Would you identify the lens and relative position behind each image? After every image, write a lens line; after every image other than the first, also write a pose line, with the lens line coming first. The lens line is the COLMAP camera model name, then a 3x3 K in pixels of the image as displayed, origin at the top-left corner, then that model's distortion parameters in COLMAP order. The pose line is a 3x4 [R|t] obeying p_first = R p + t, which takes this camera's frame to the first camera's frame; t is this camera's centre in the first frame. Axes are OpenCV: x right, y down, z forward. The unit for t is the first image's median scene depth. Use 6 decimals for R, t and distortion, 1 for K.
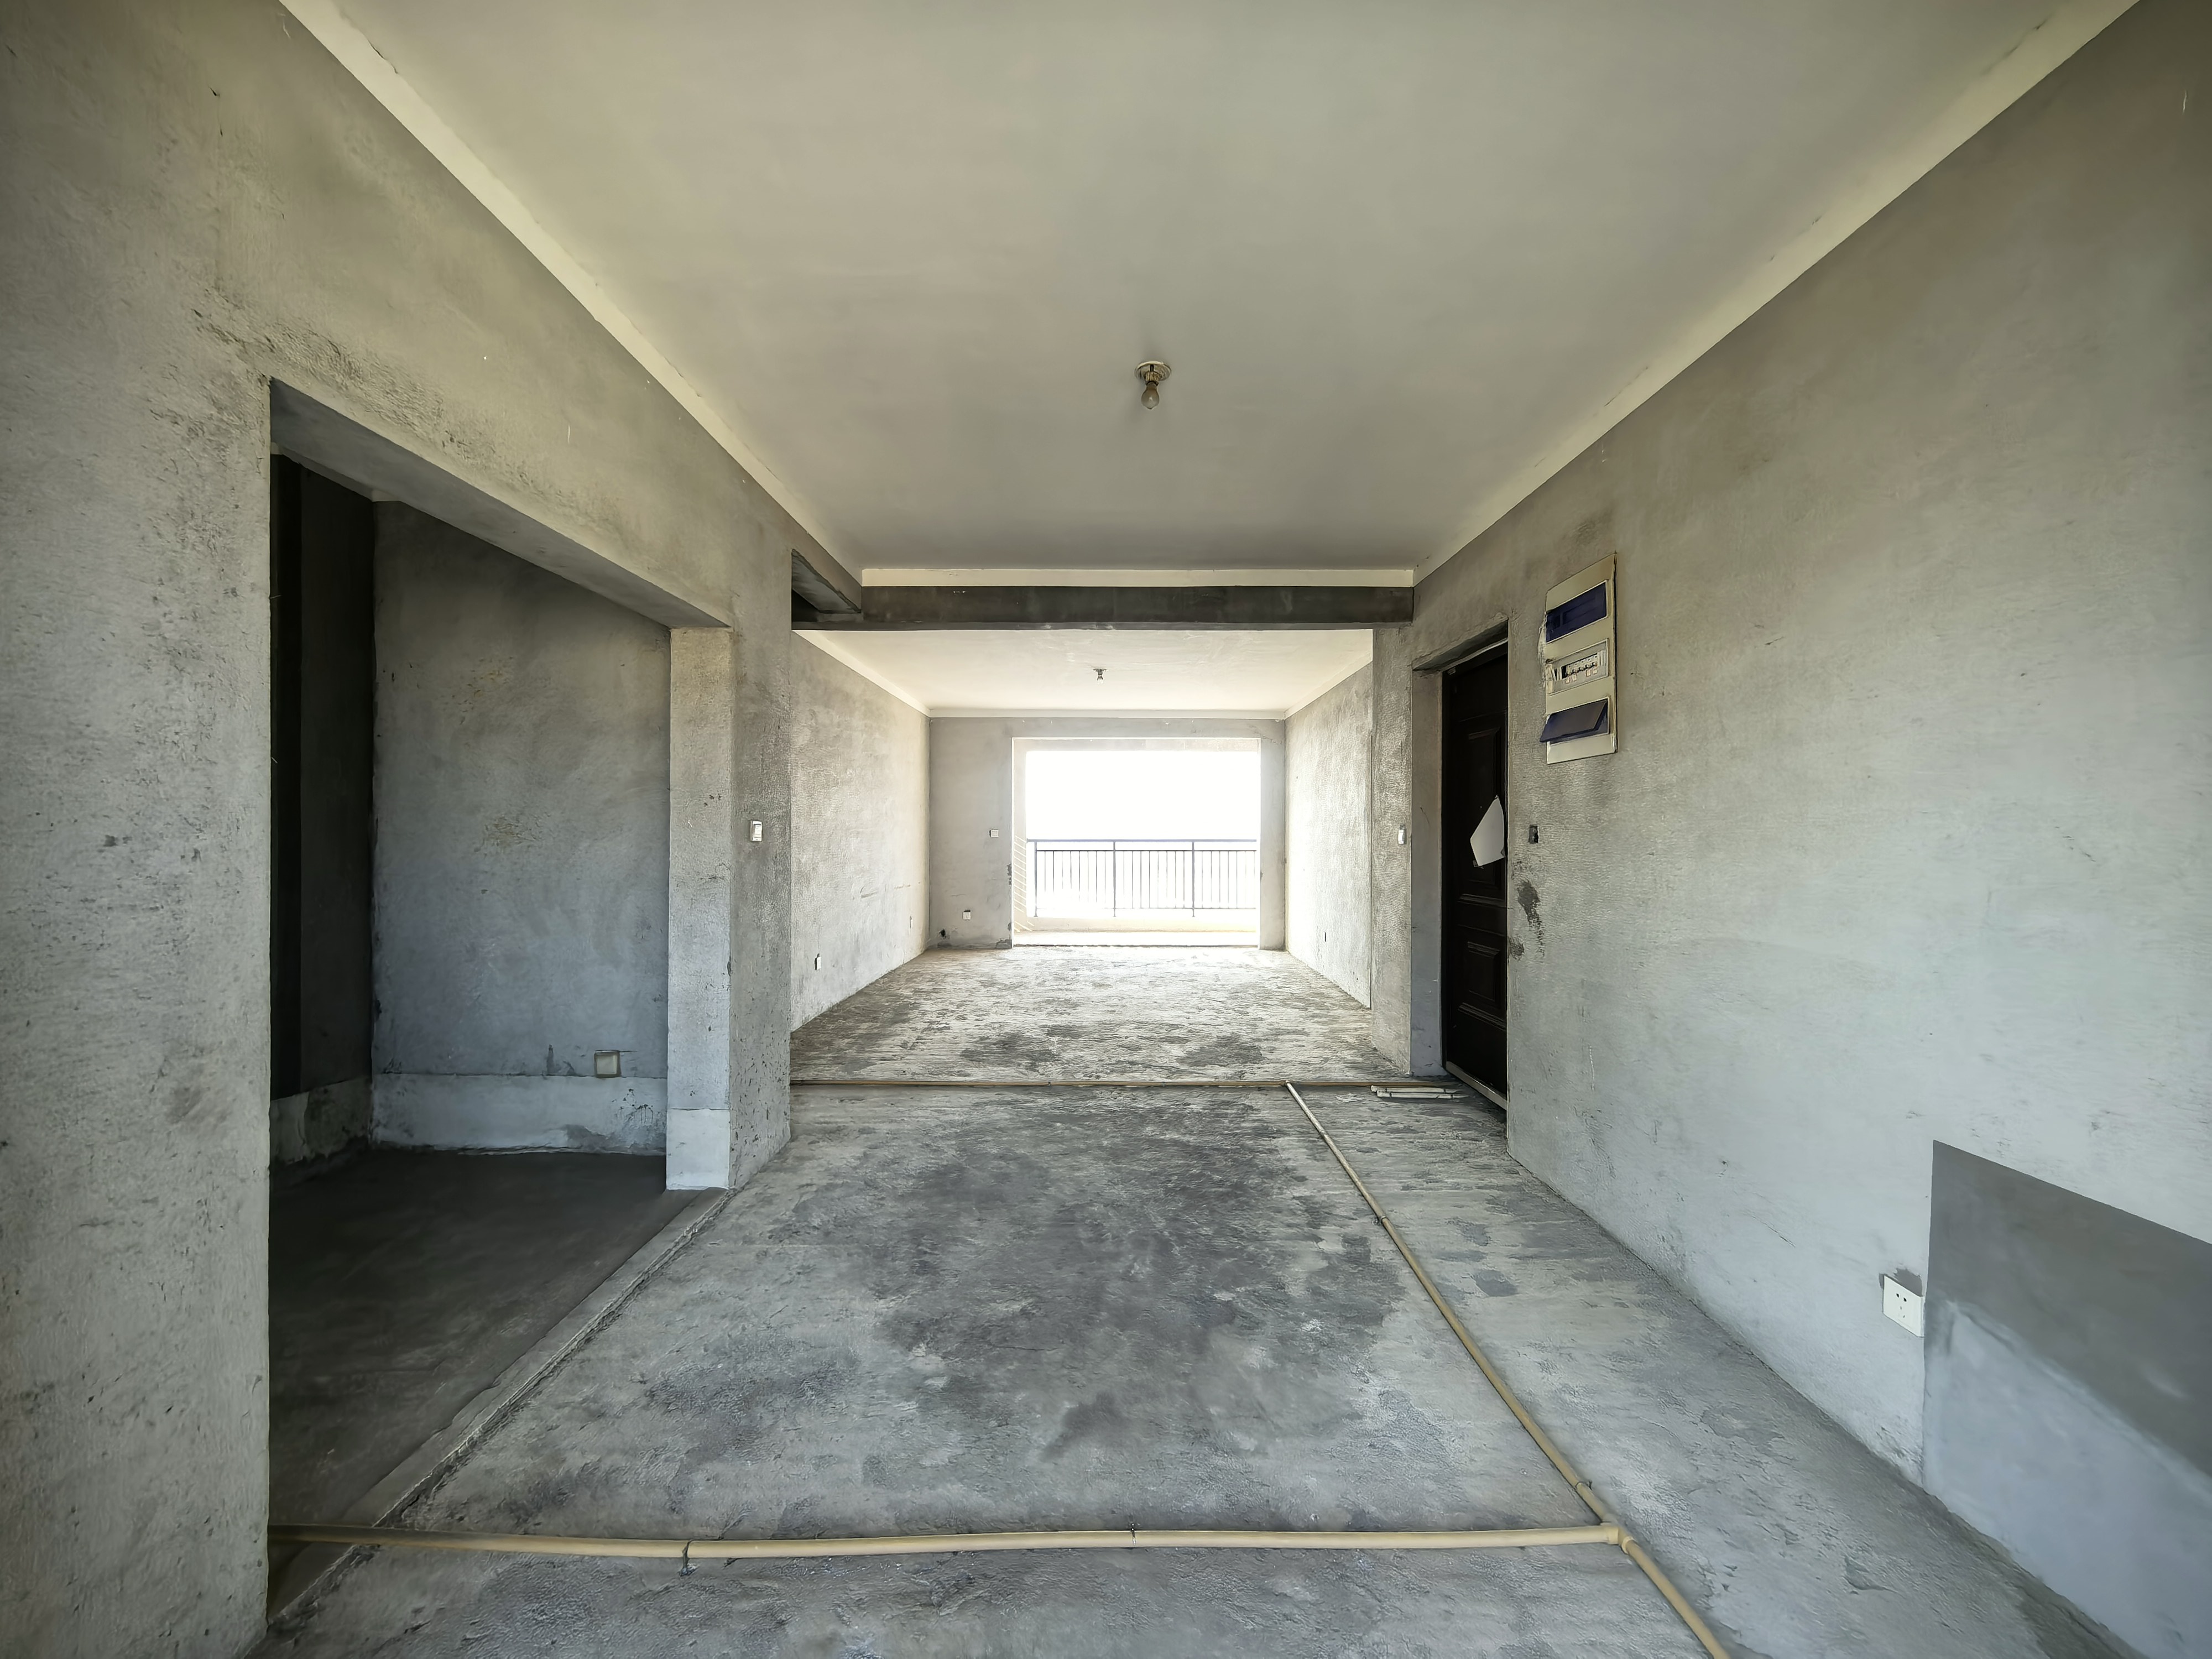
lens RADIAL K [[858.6, 0, 1106.0], [0, 858.6, 829.5], [0, 0, 1]] dist [0.006518, -0.000710]
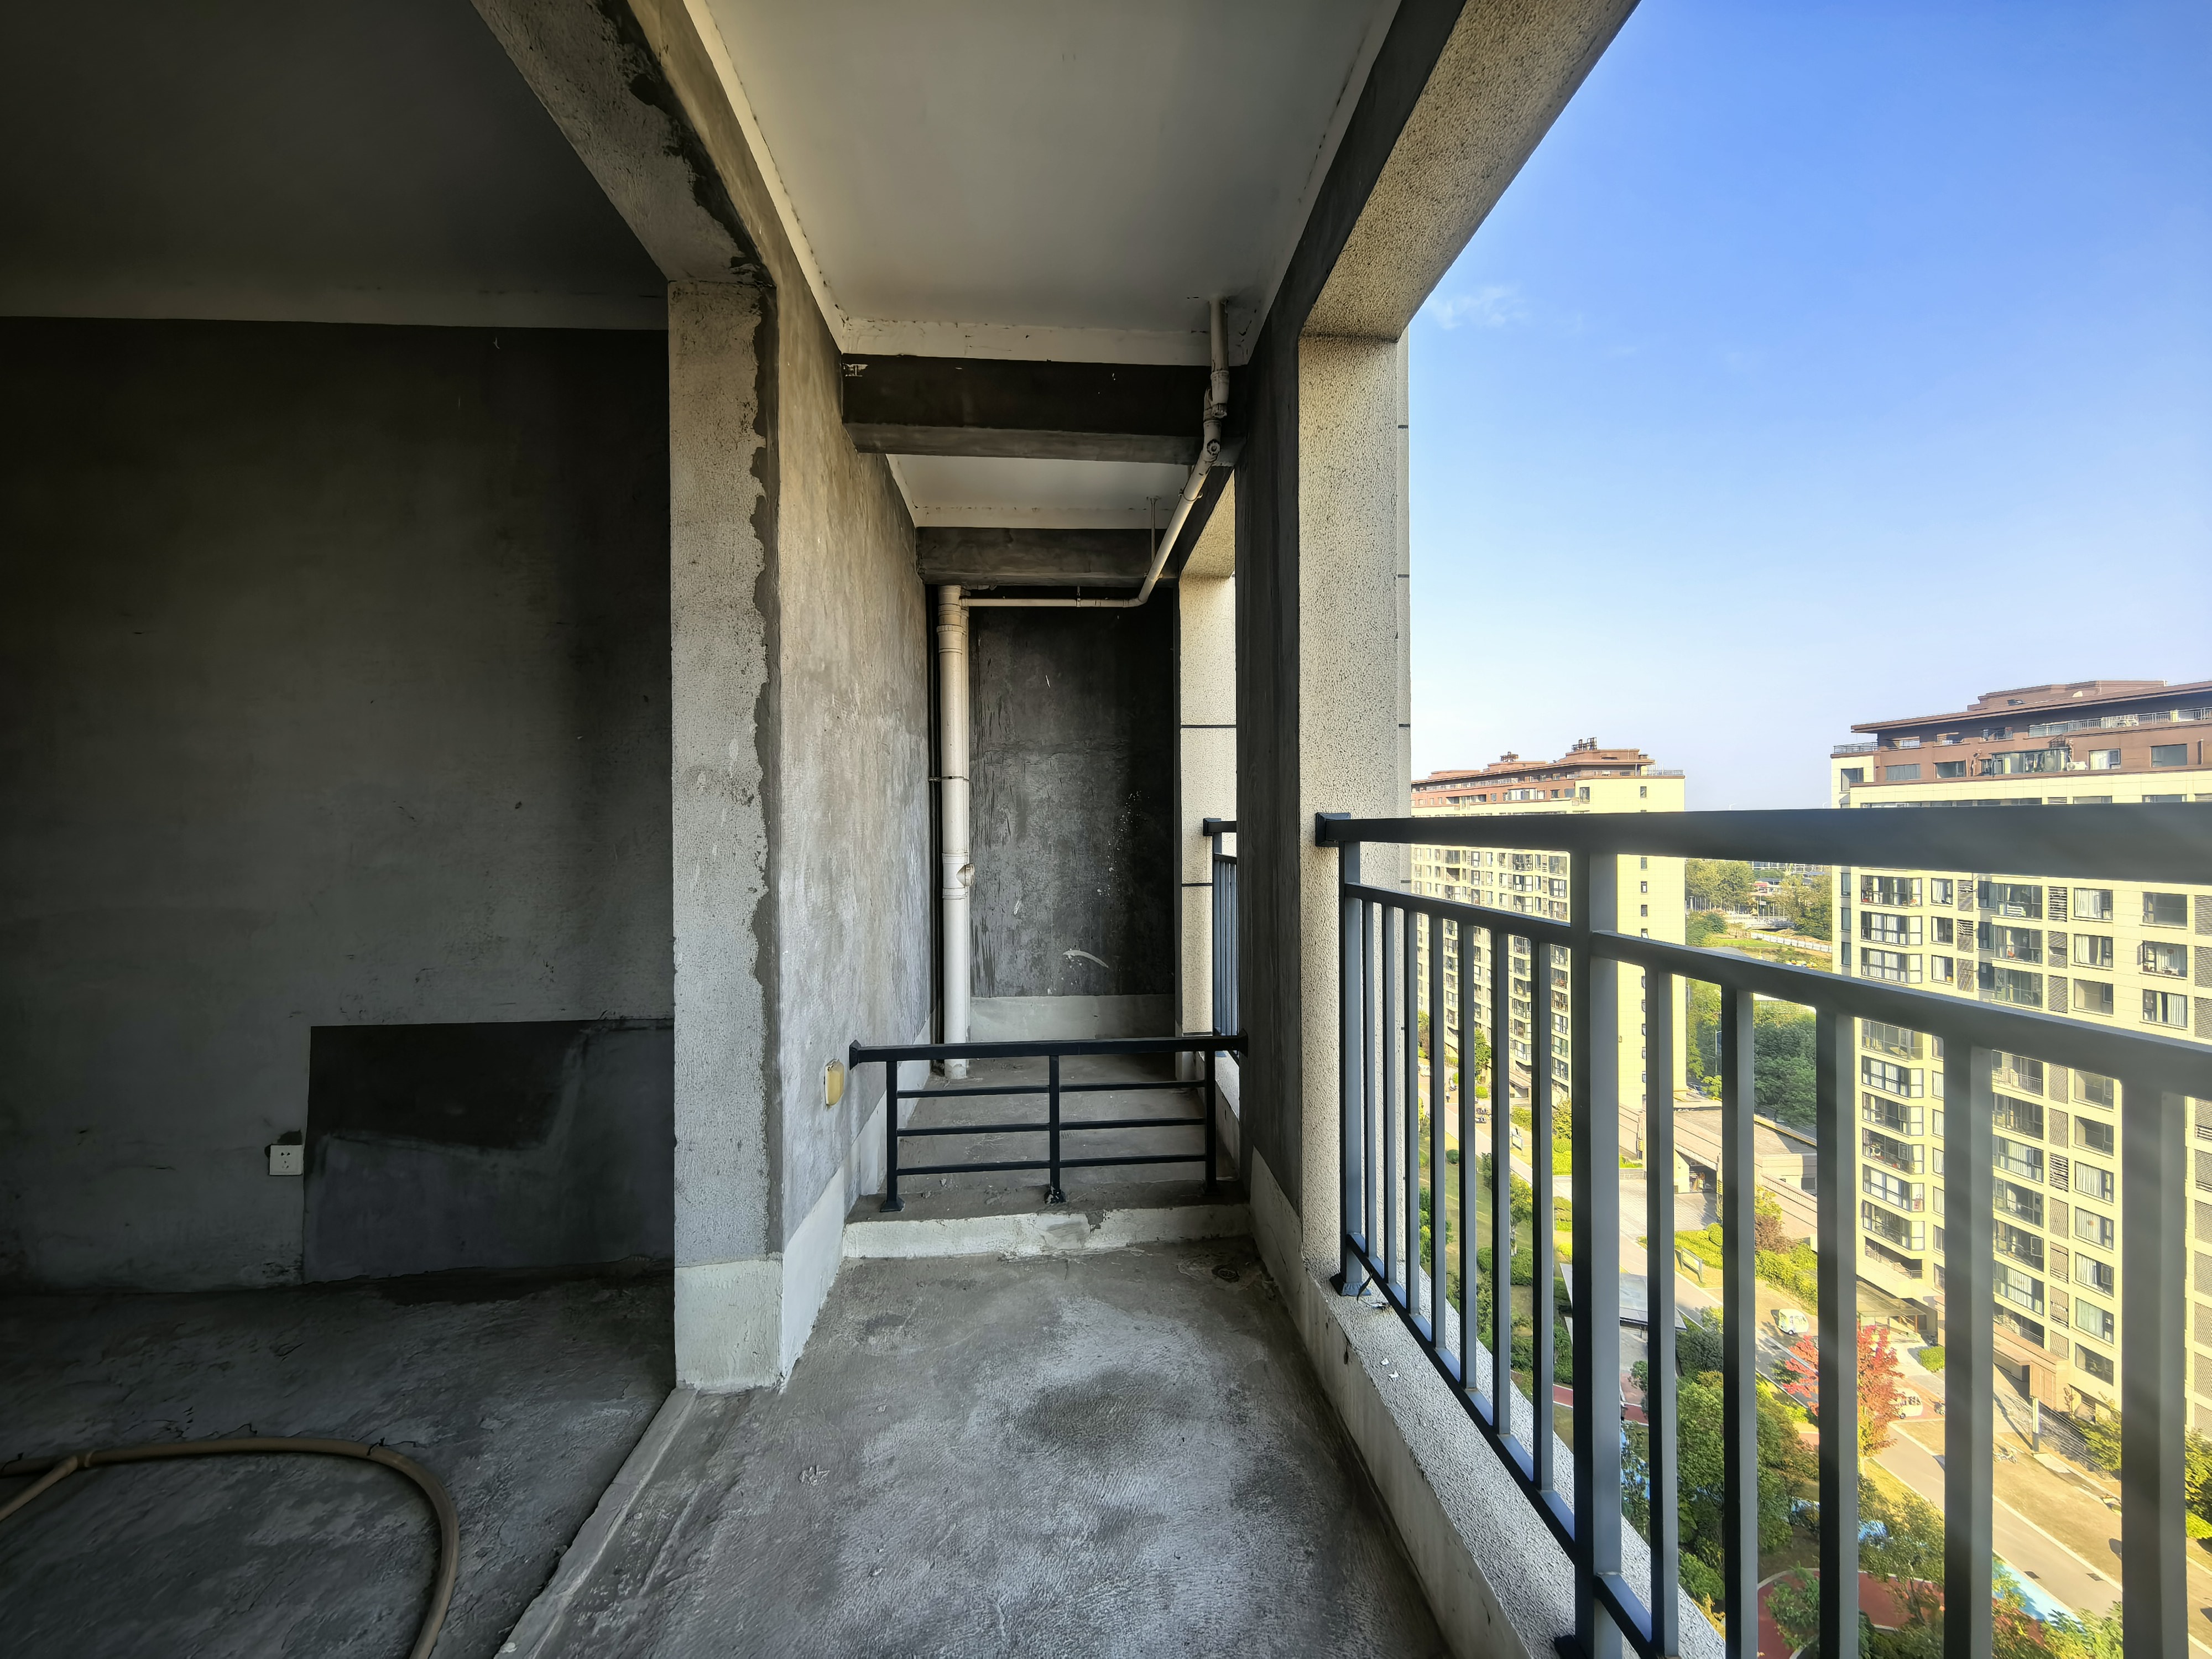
lens RADIAL K [[863.3, 0, 1109.2], [0, 863.3, 827.0], [0, 0, 1]] dist [0.000999, -0.000476]
pose [[-0.079393, -0.003642, 0.996837, -0.307782], [0.002498, 0.999989, 0.003852, 0.022009], [-0.996840, 0.002796, -0.079383, -0.098368]]
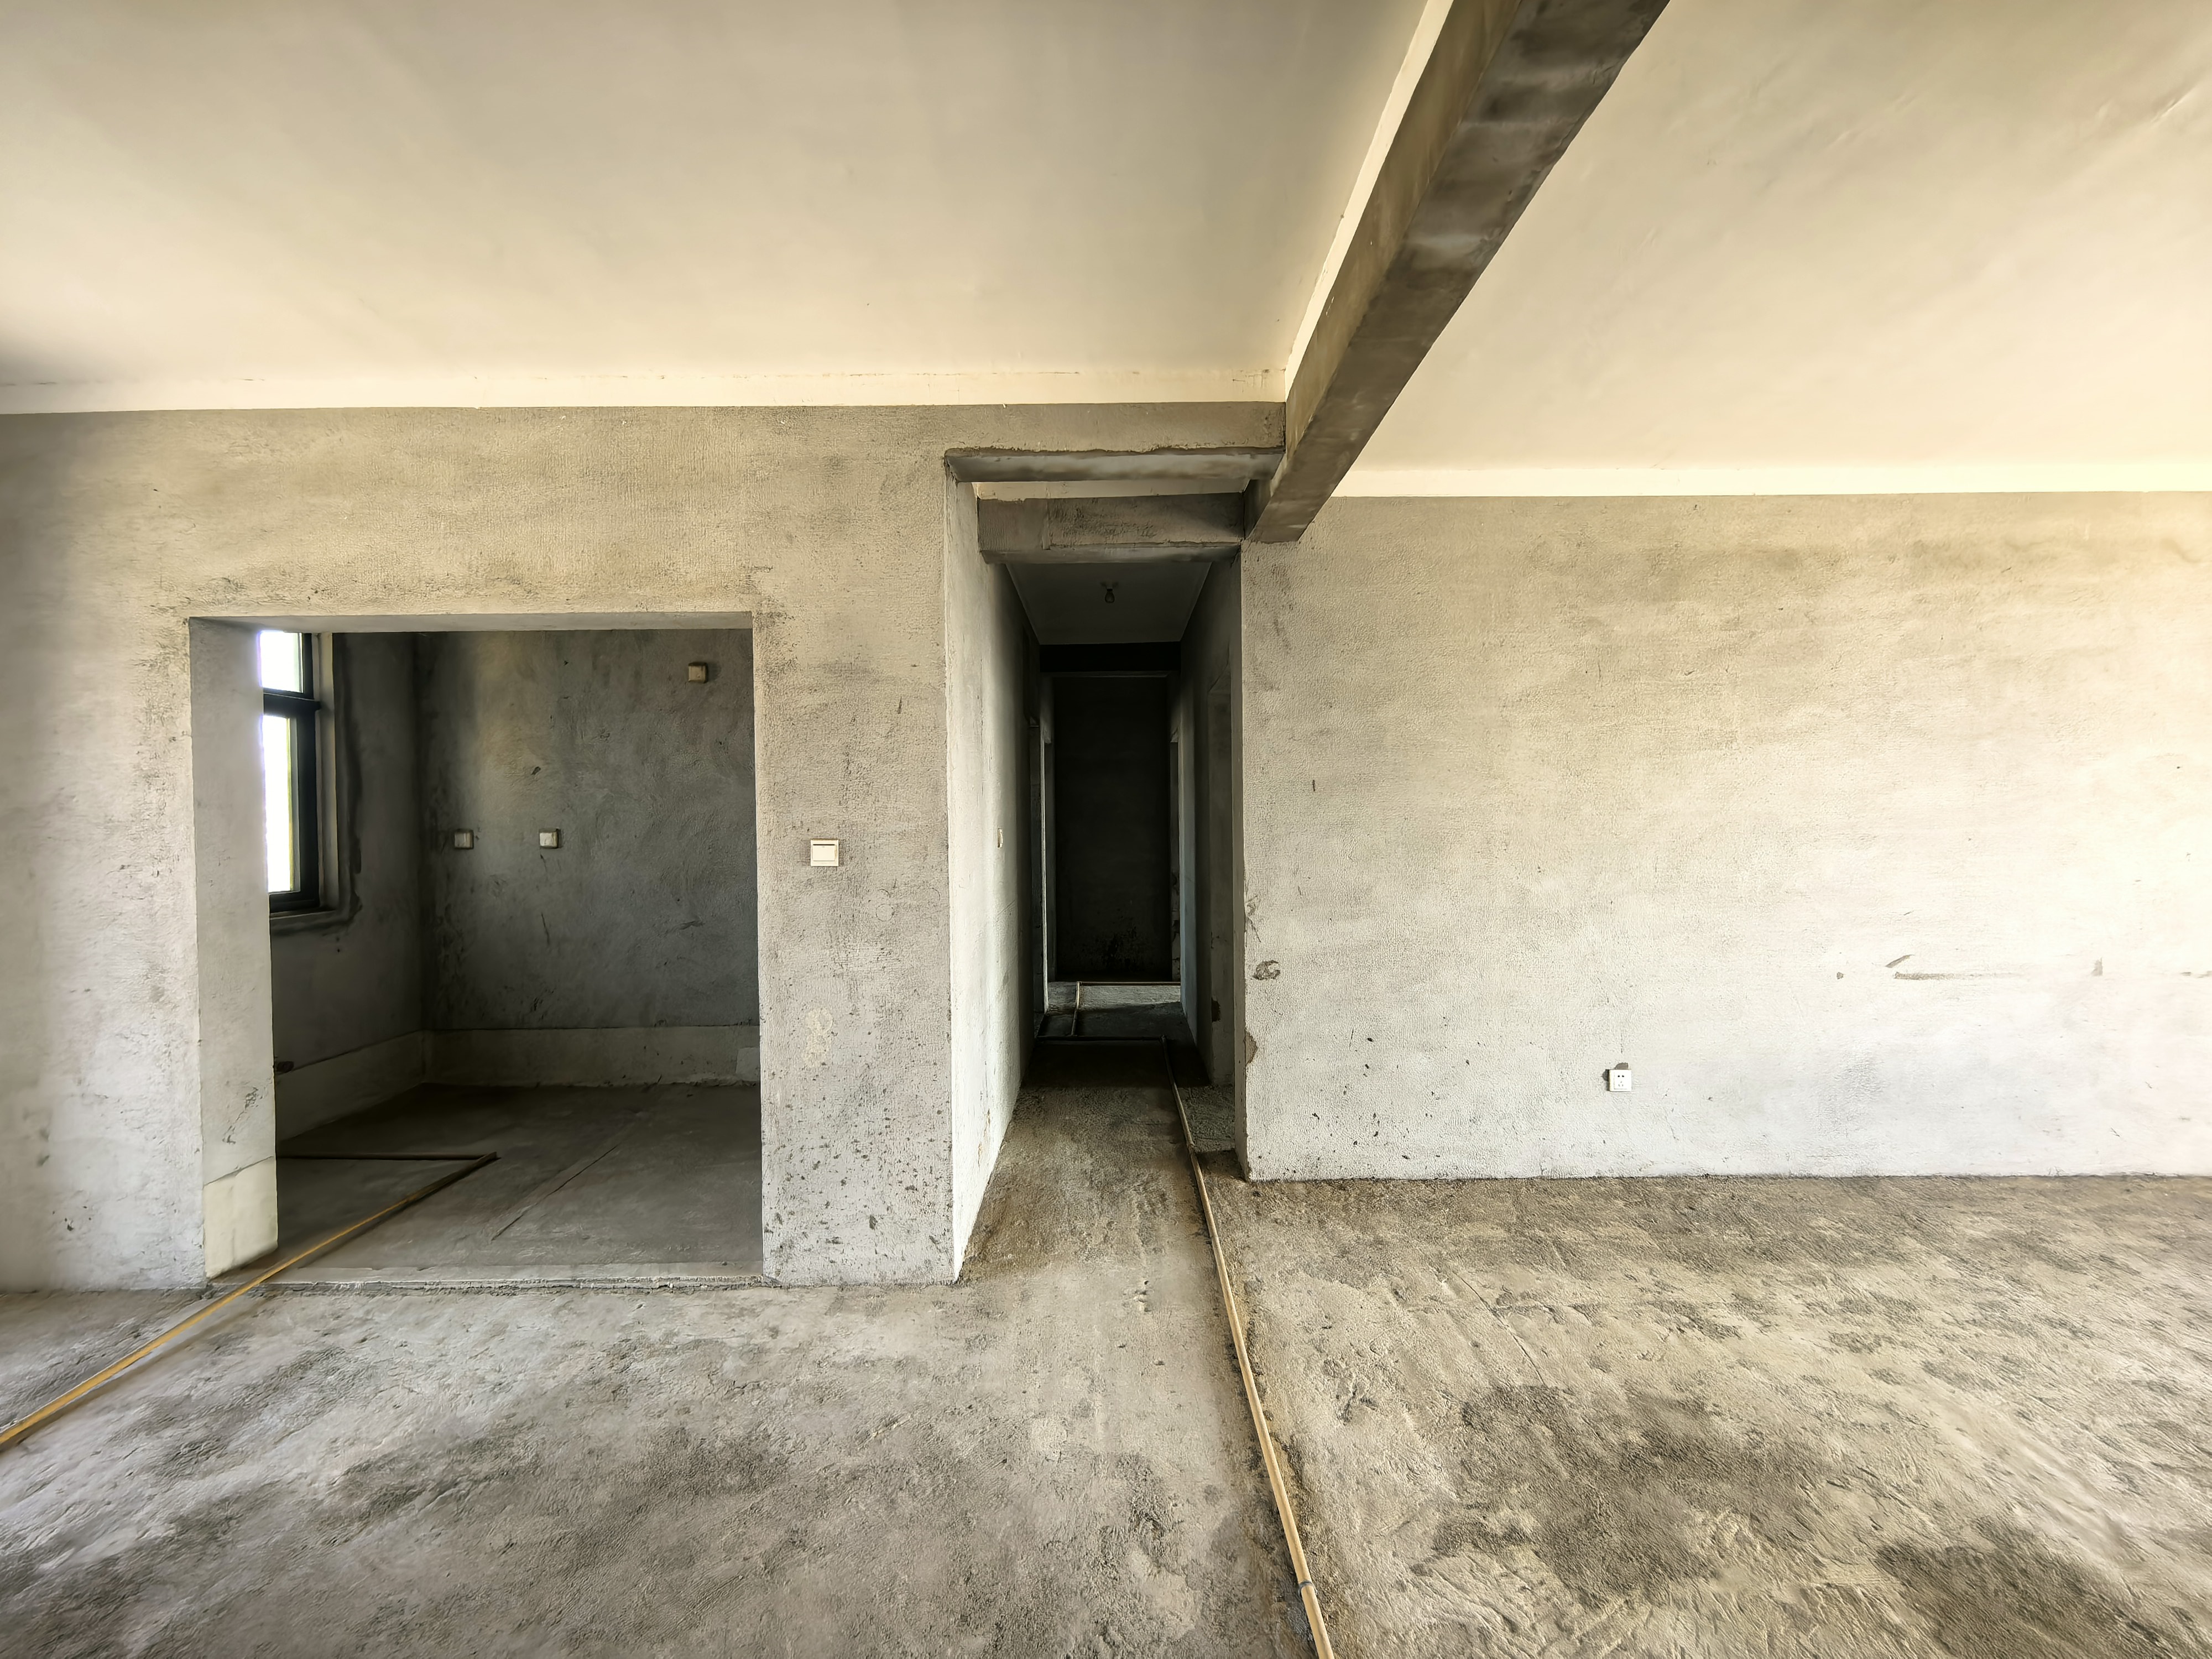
lens RADIAL K [[858.6, 0, 1106.0], [0, 858.6, 829.5], [0, 0, 1]] dist [0.006518, -0.000710]
pose [[0.000962, 0.011747, -0.999931, 0.431528], [0.014131, 0.999831, 0.011759, -0.029365], [0.999900, -0.014142, 0.000796, 1.419287]]
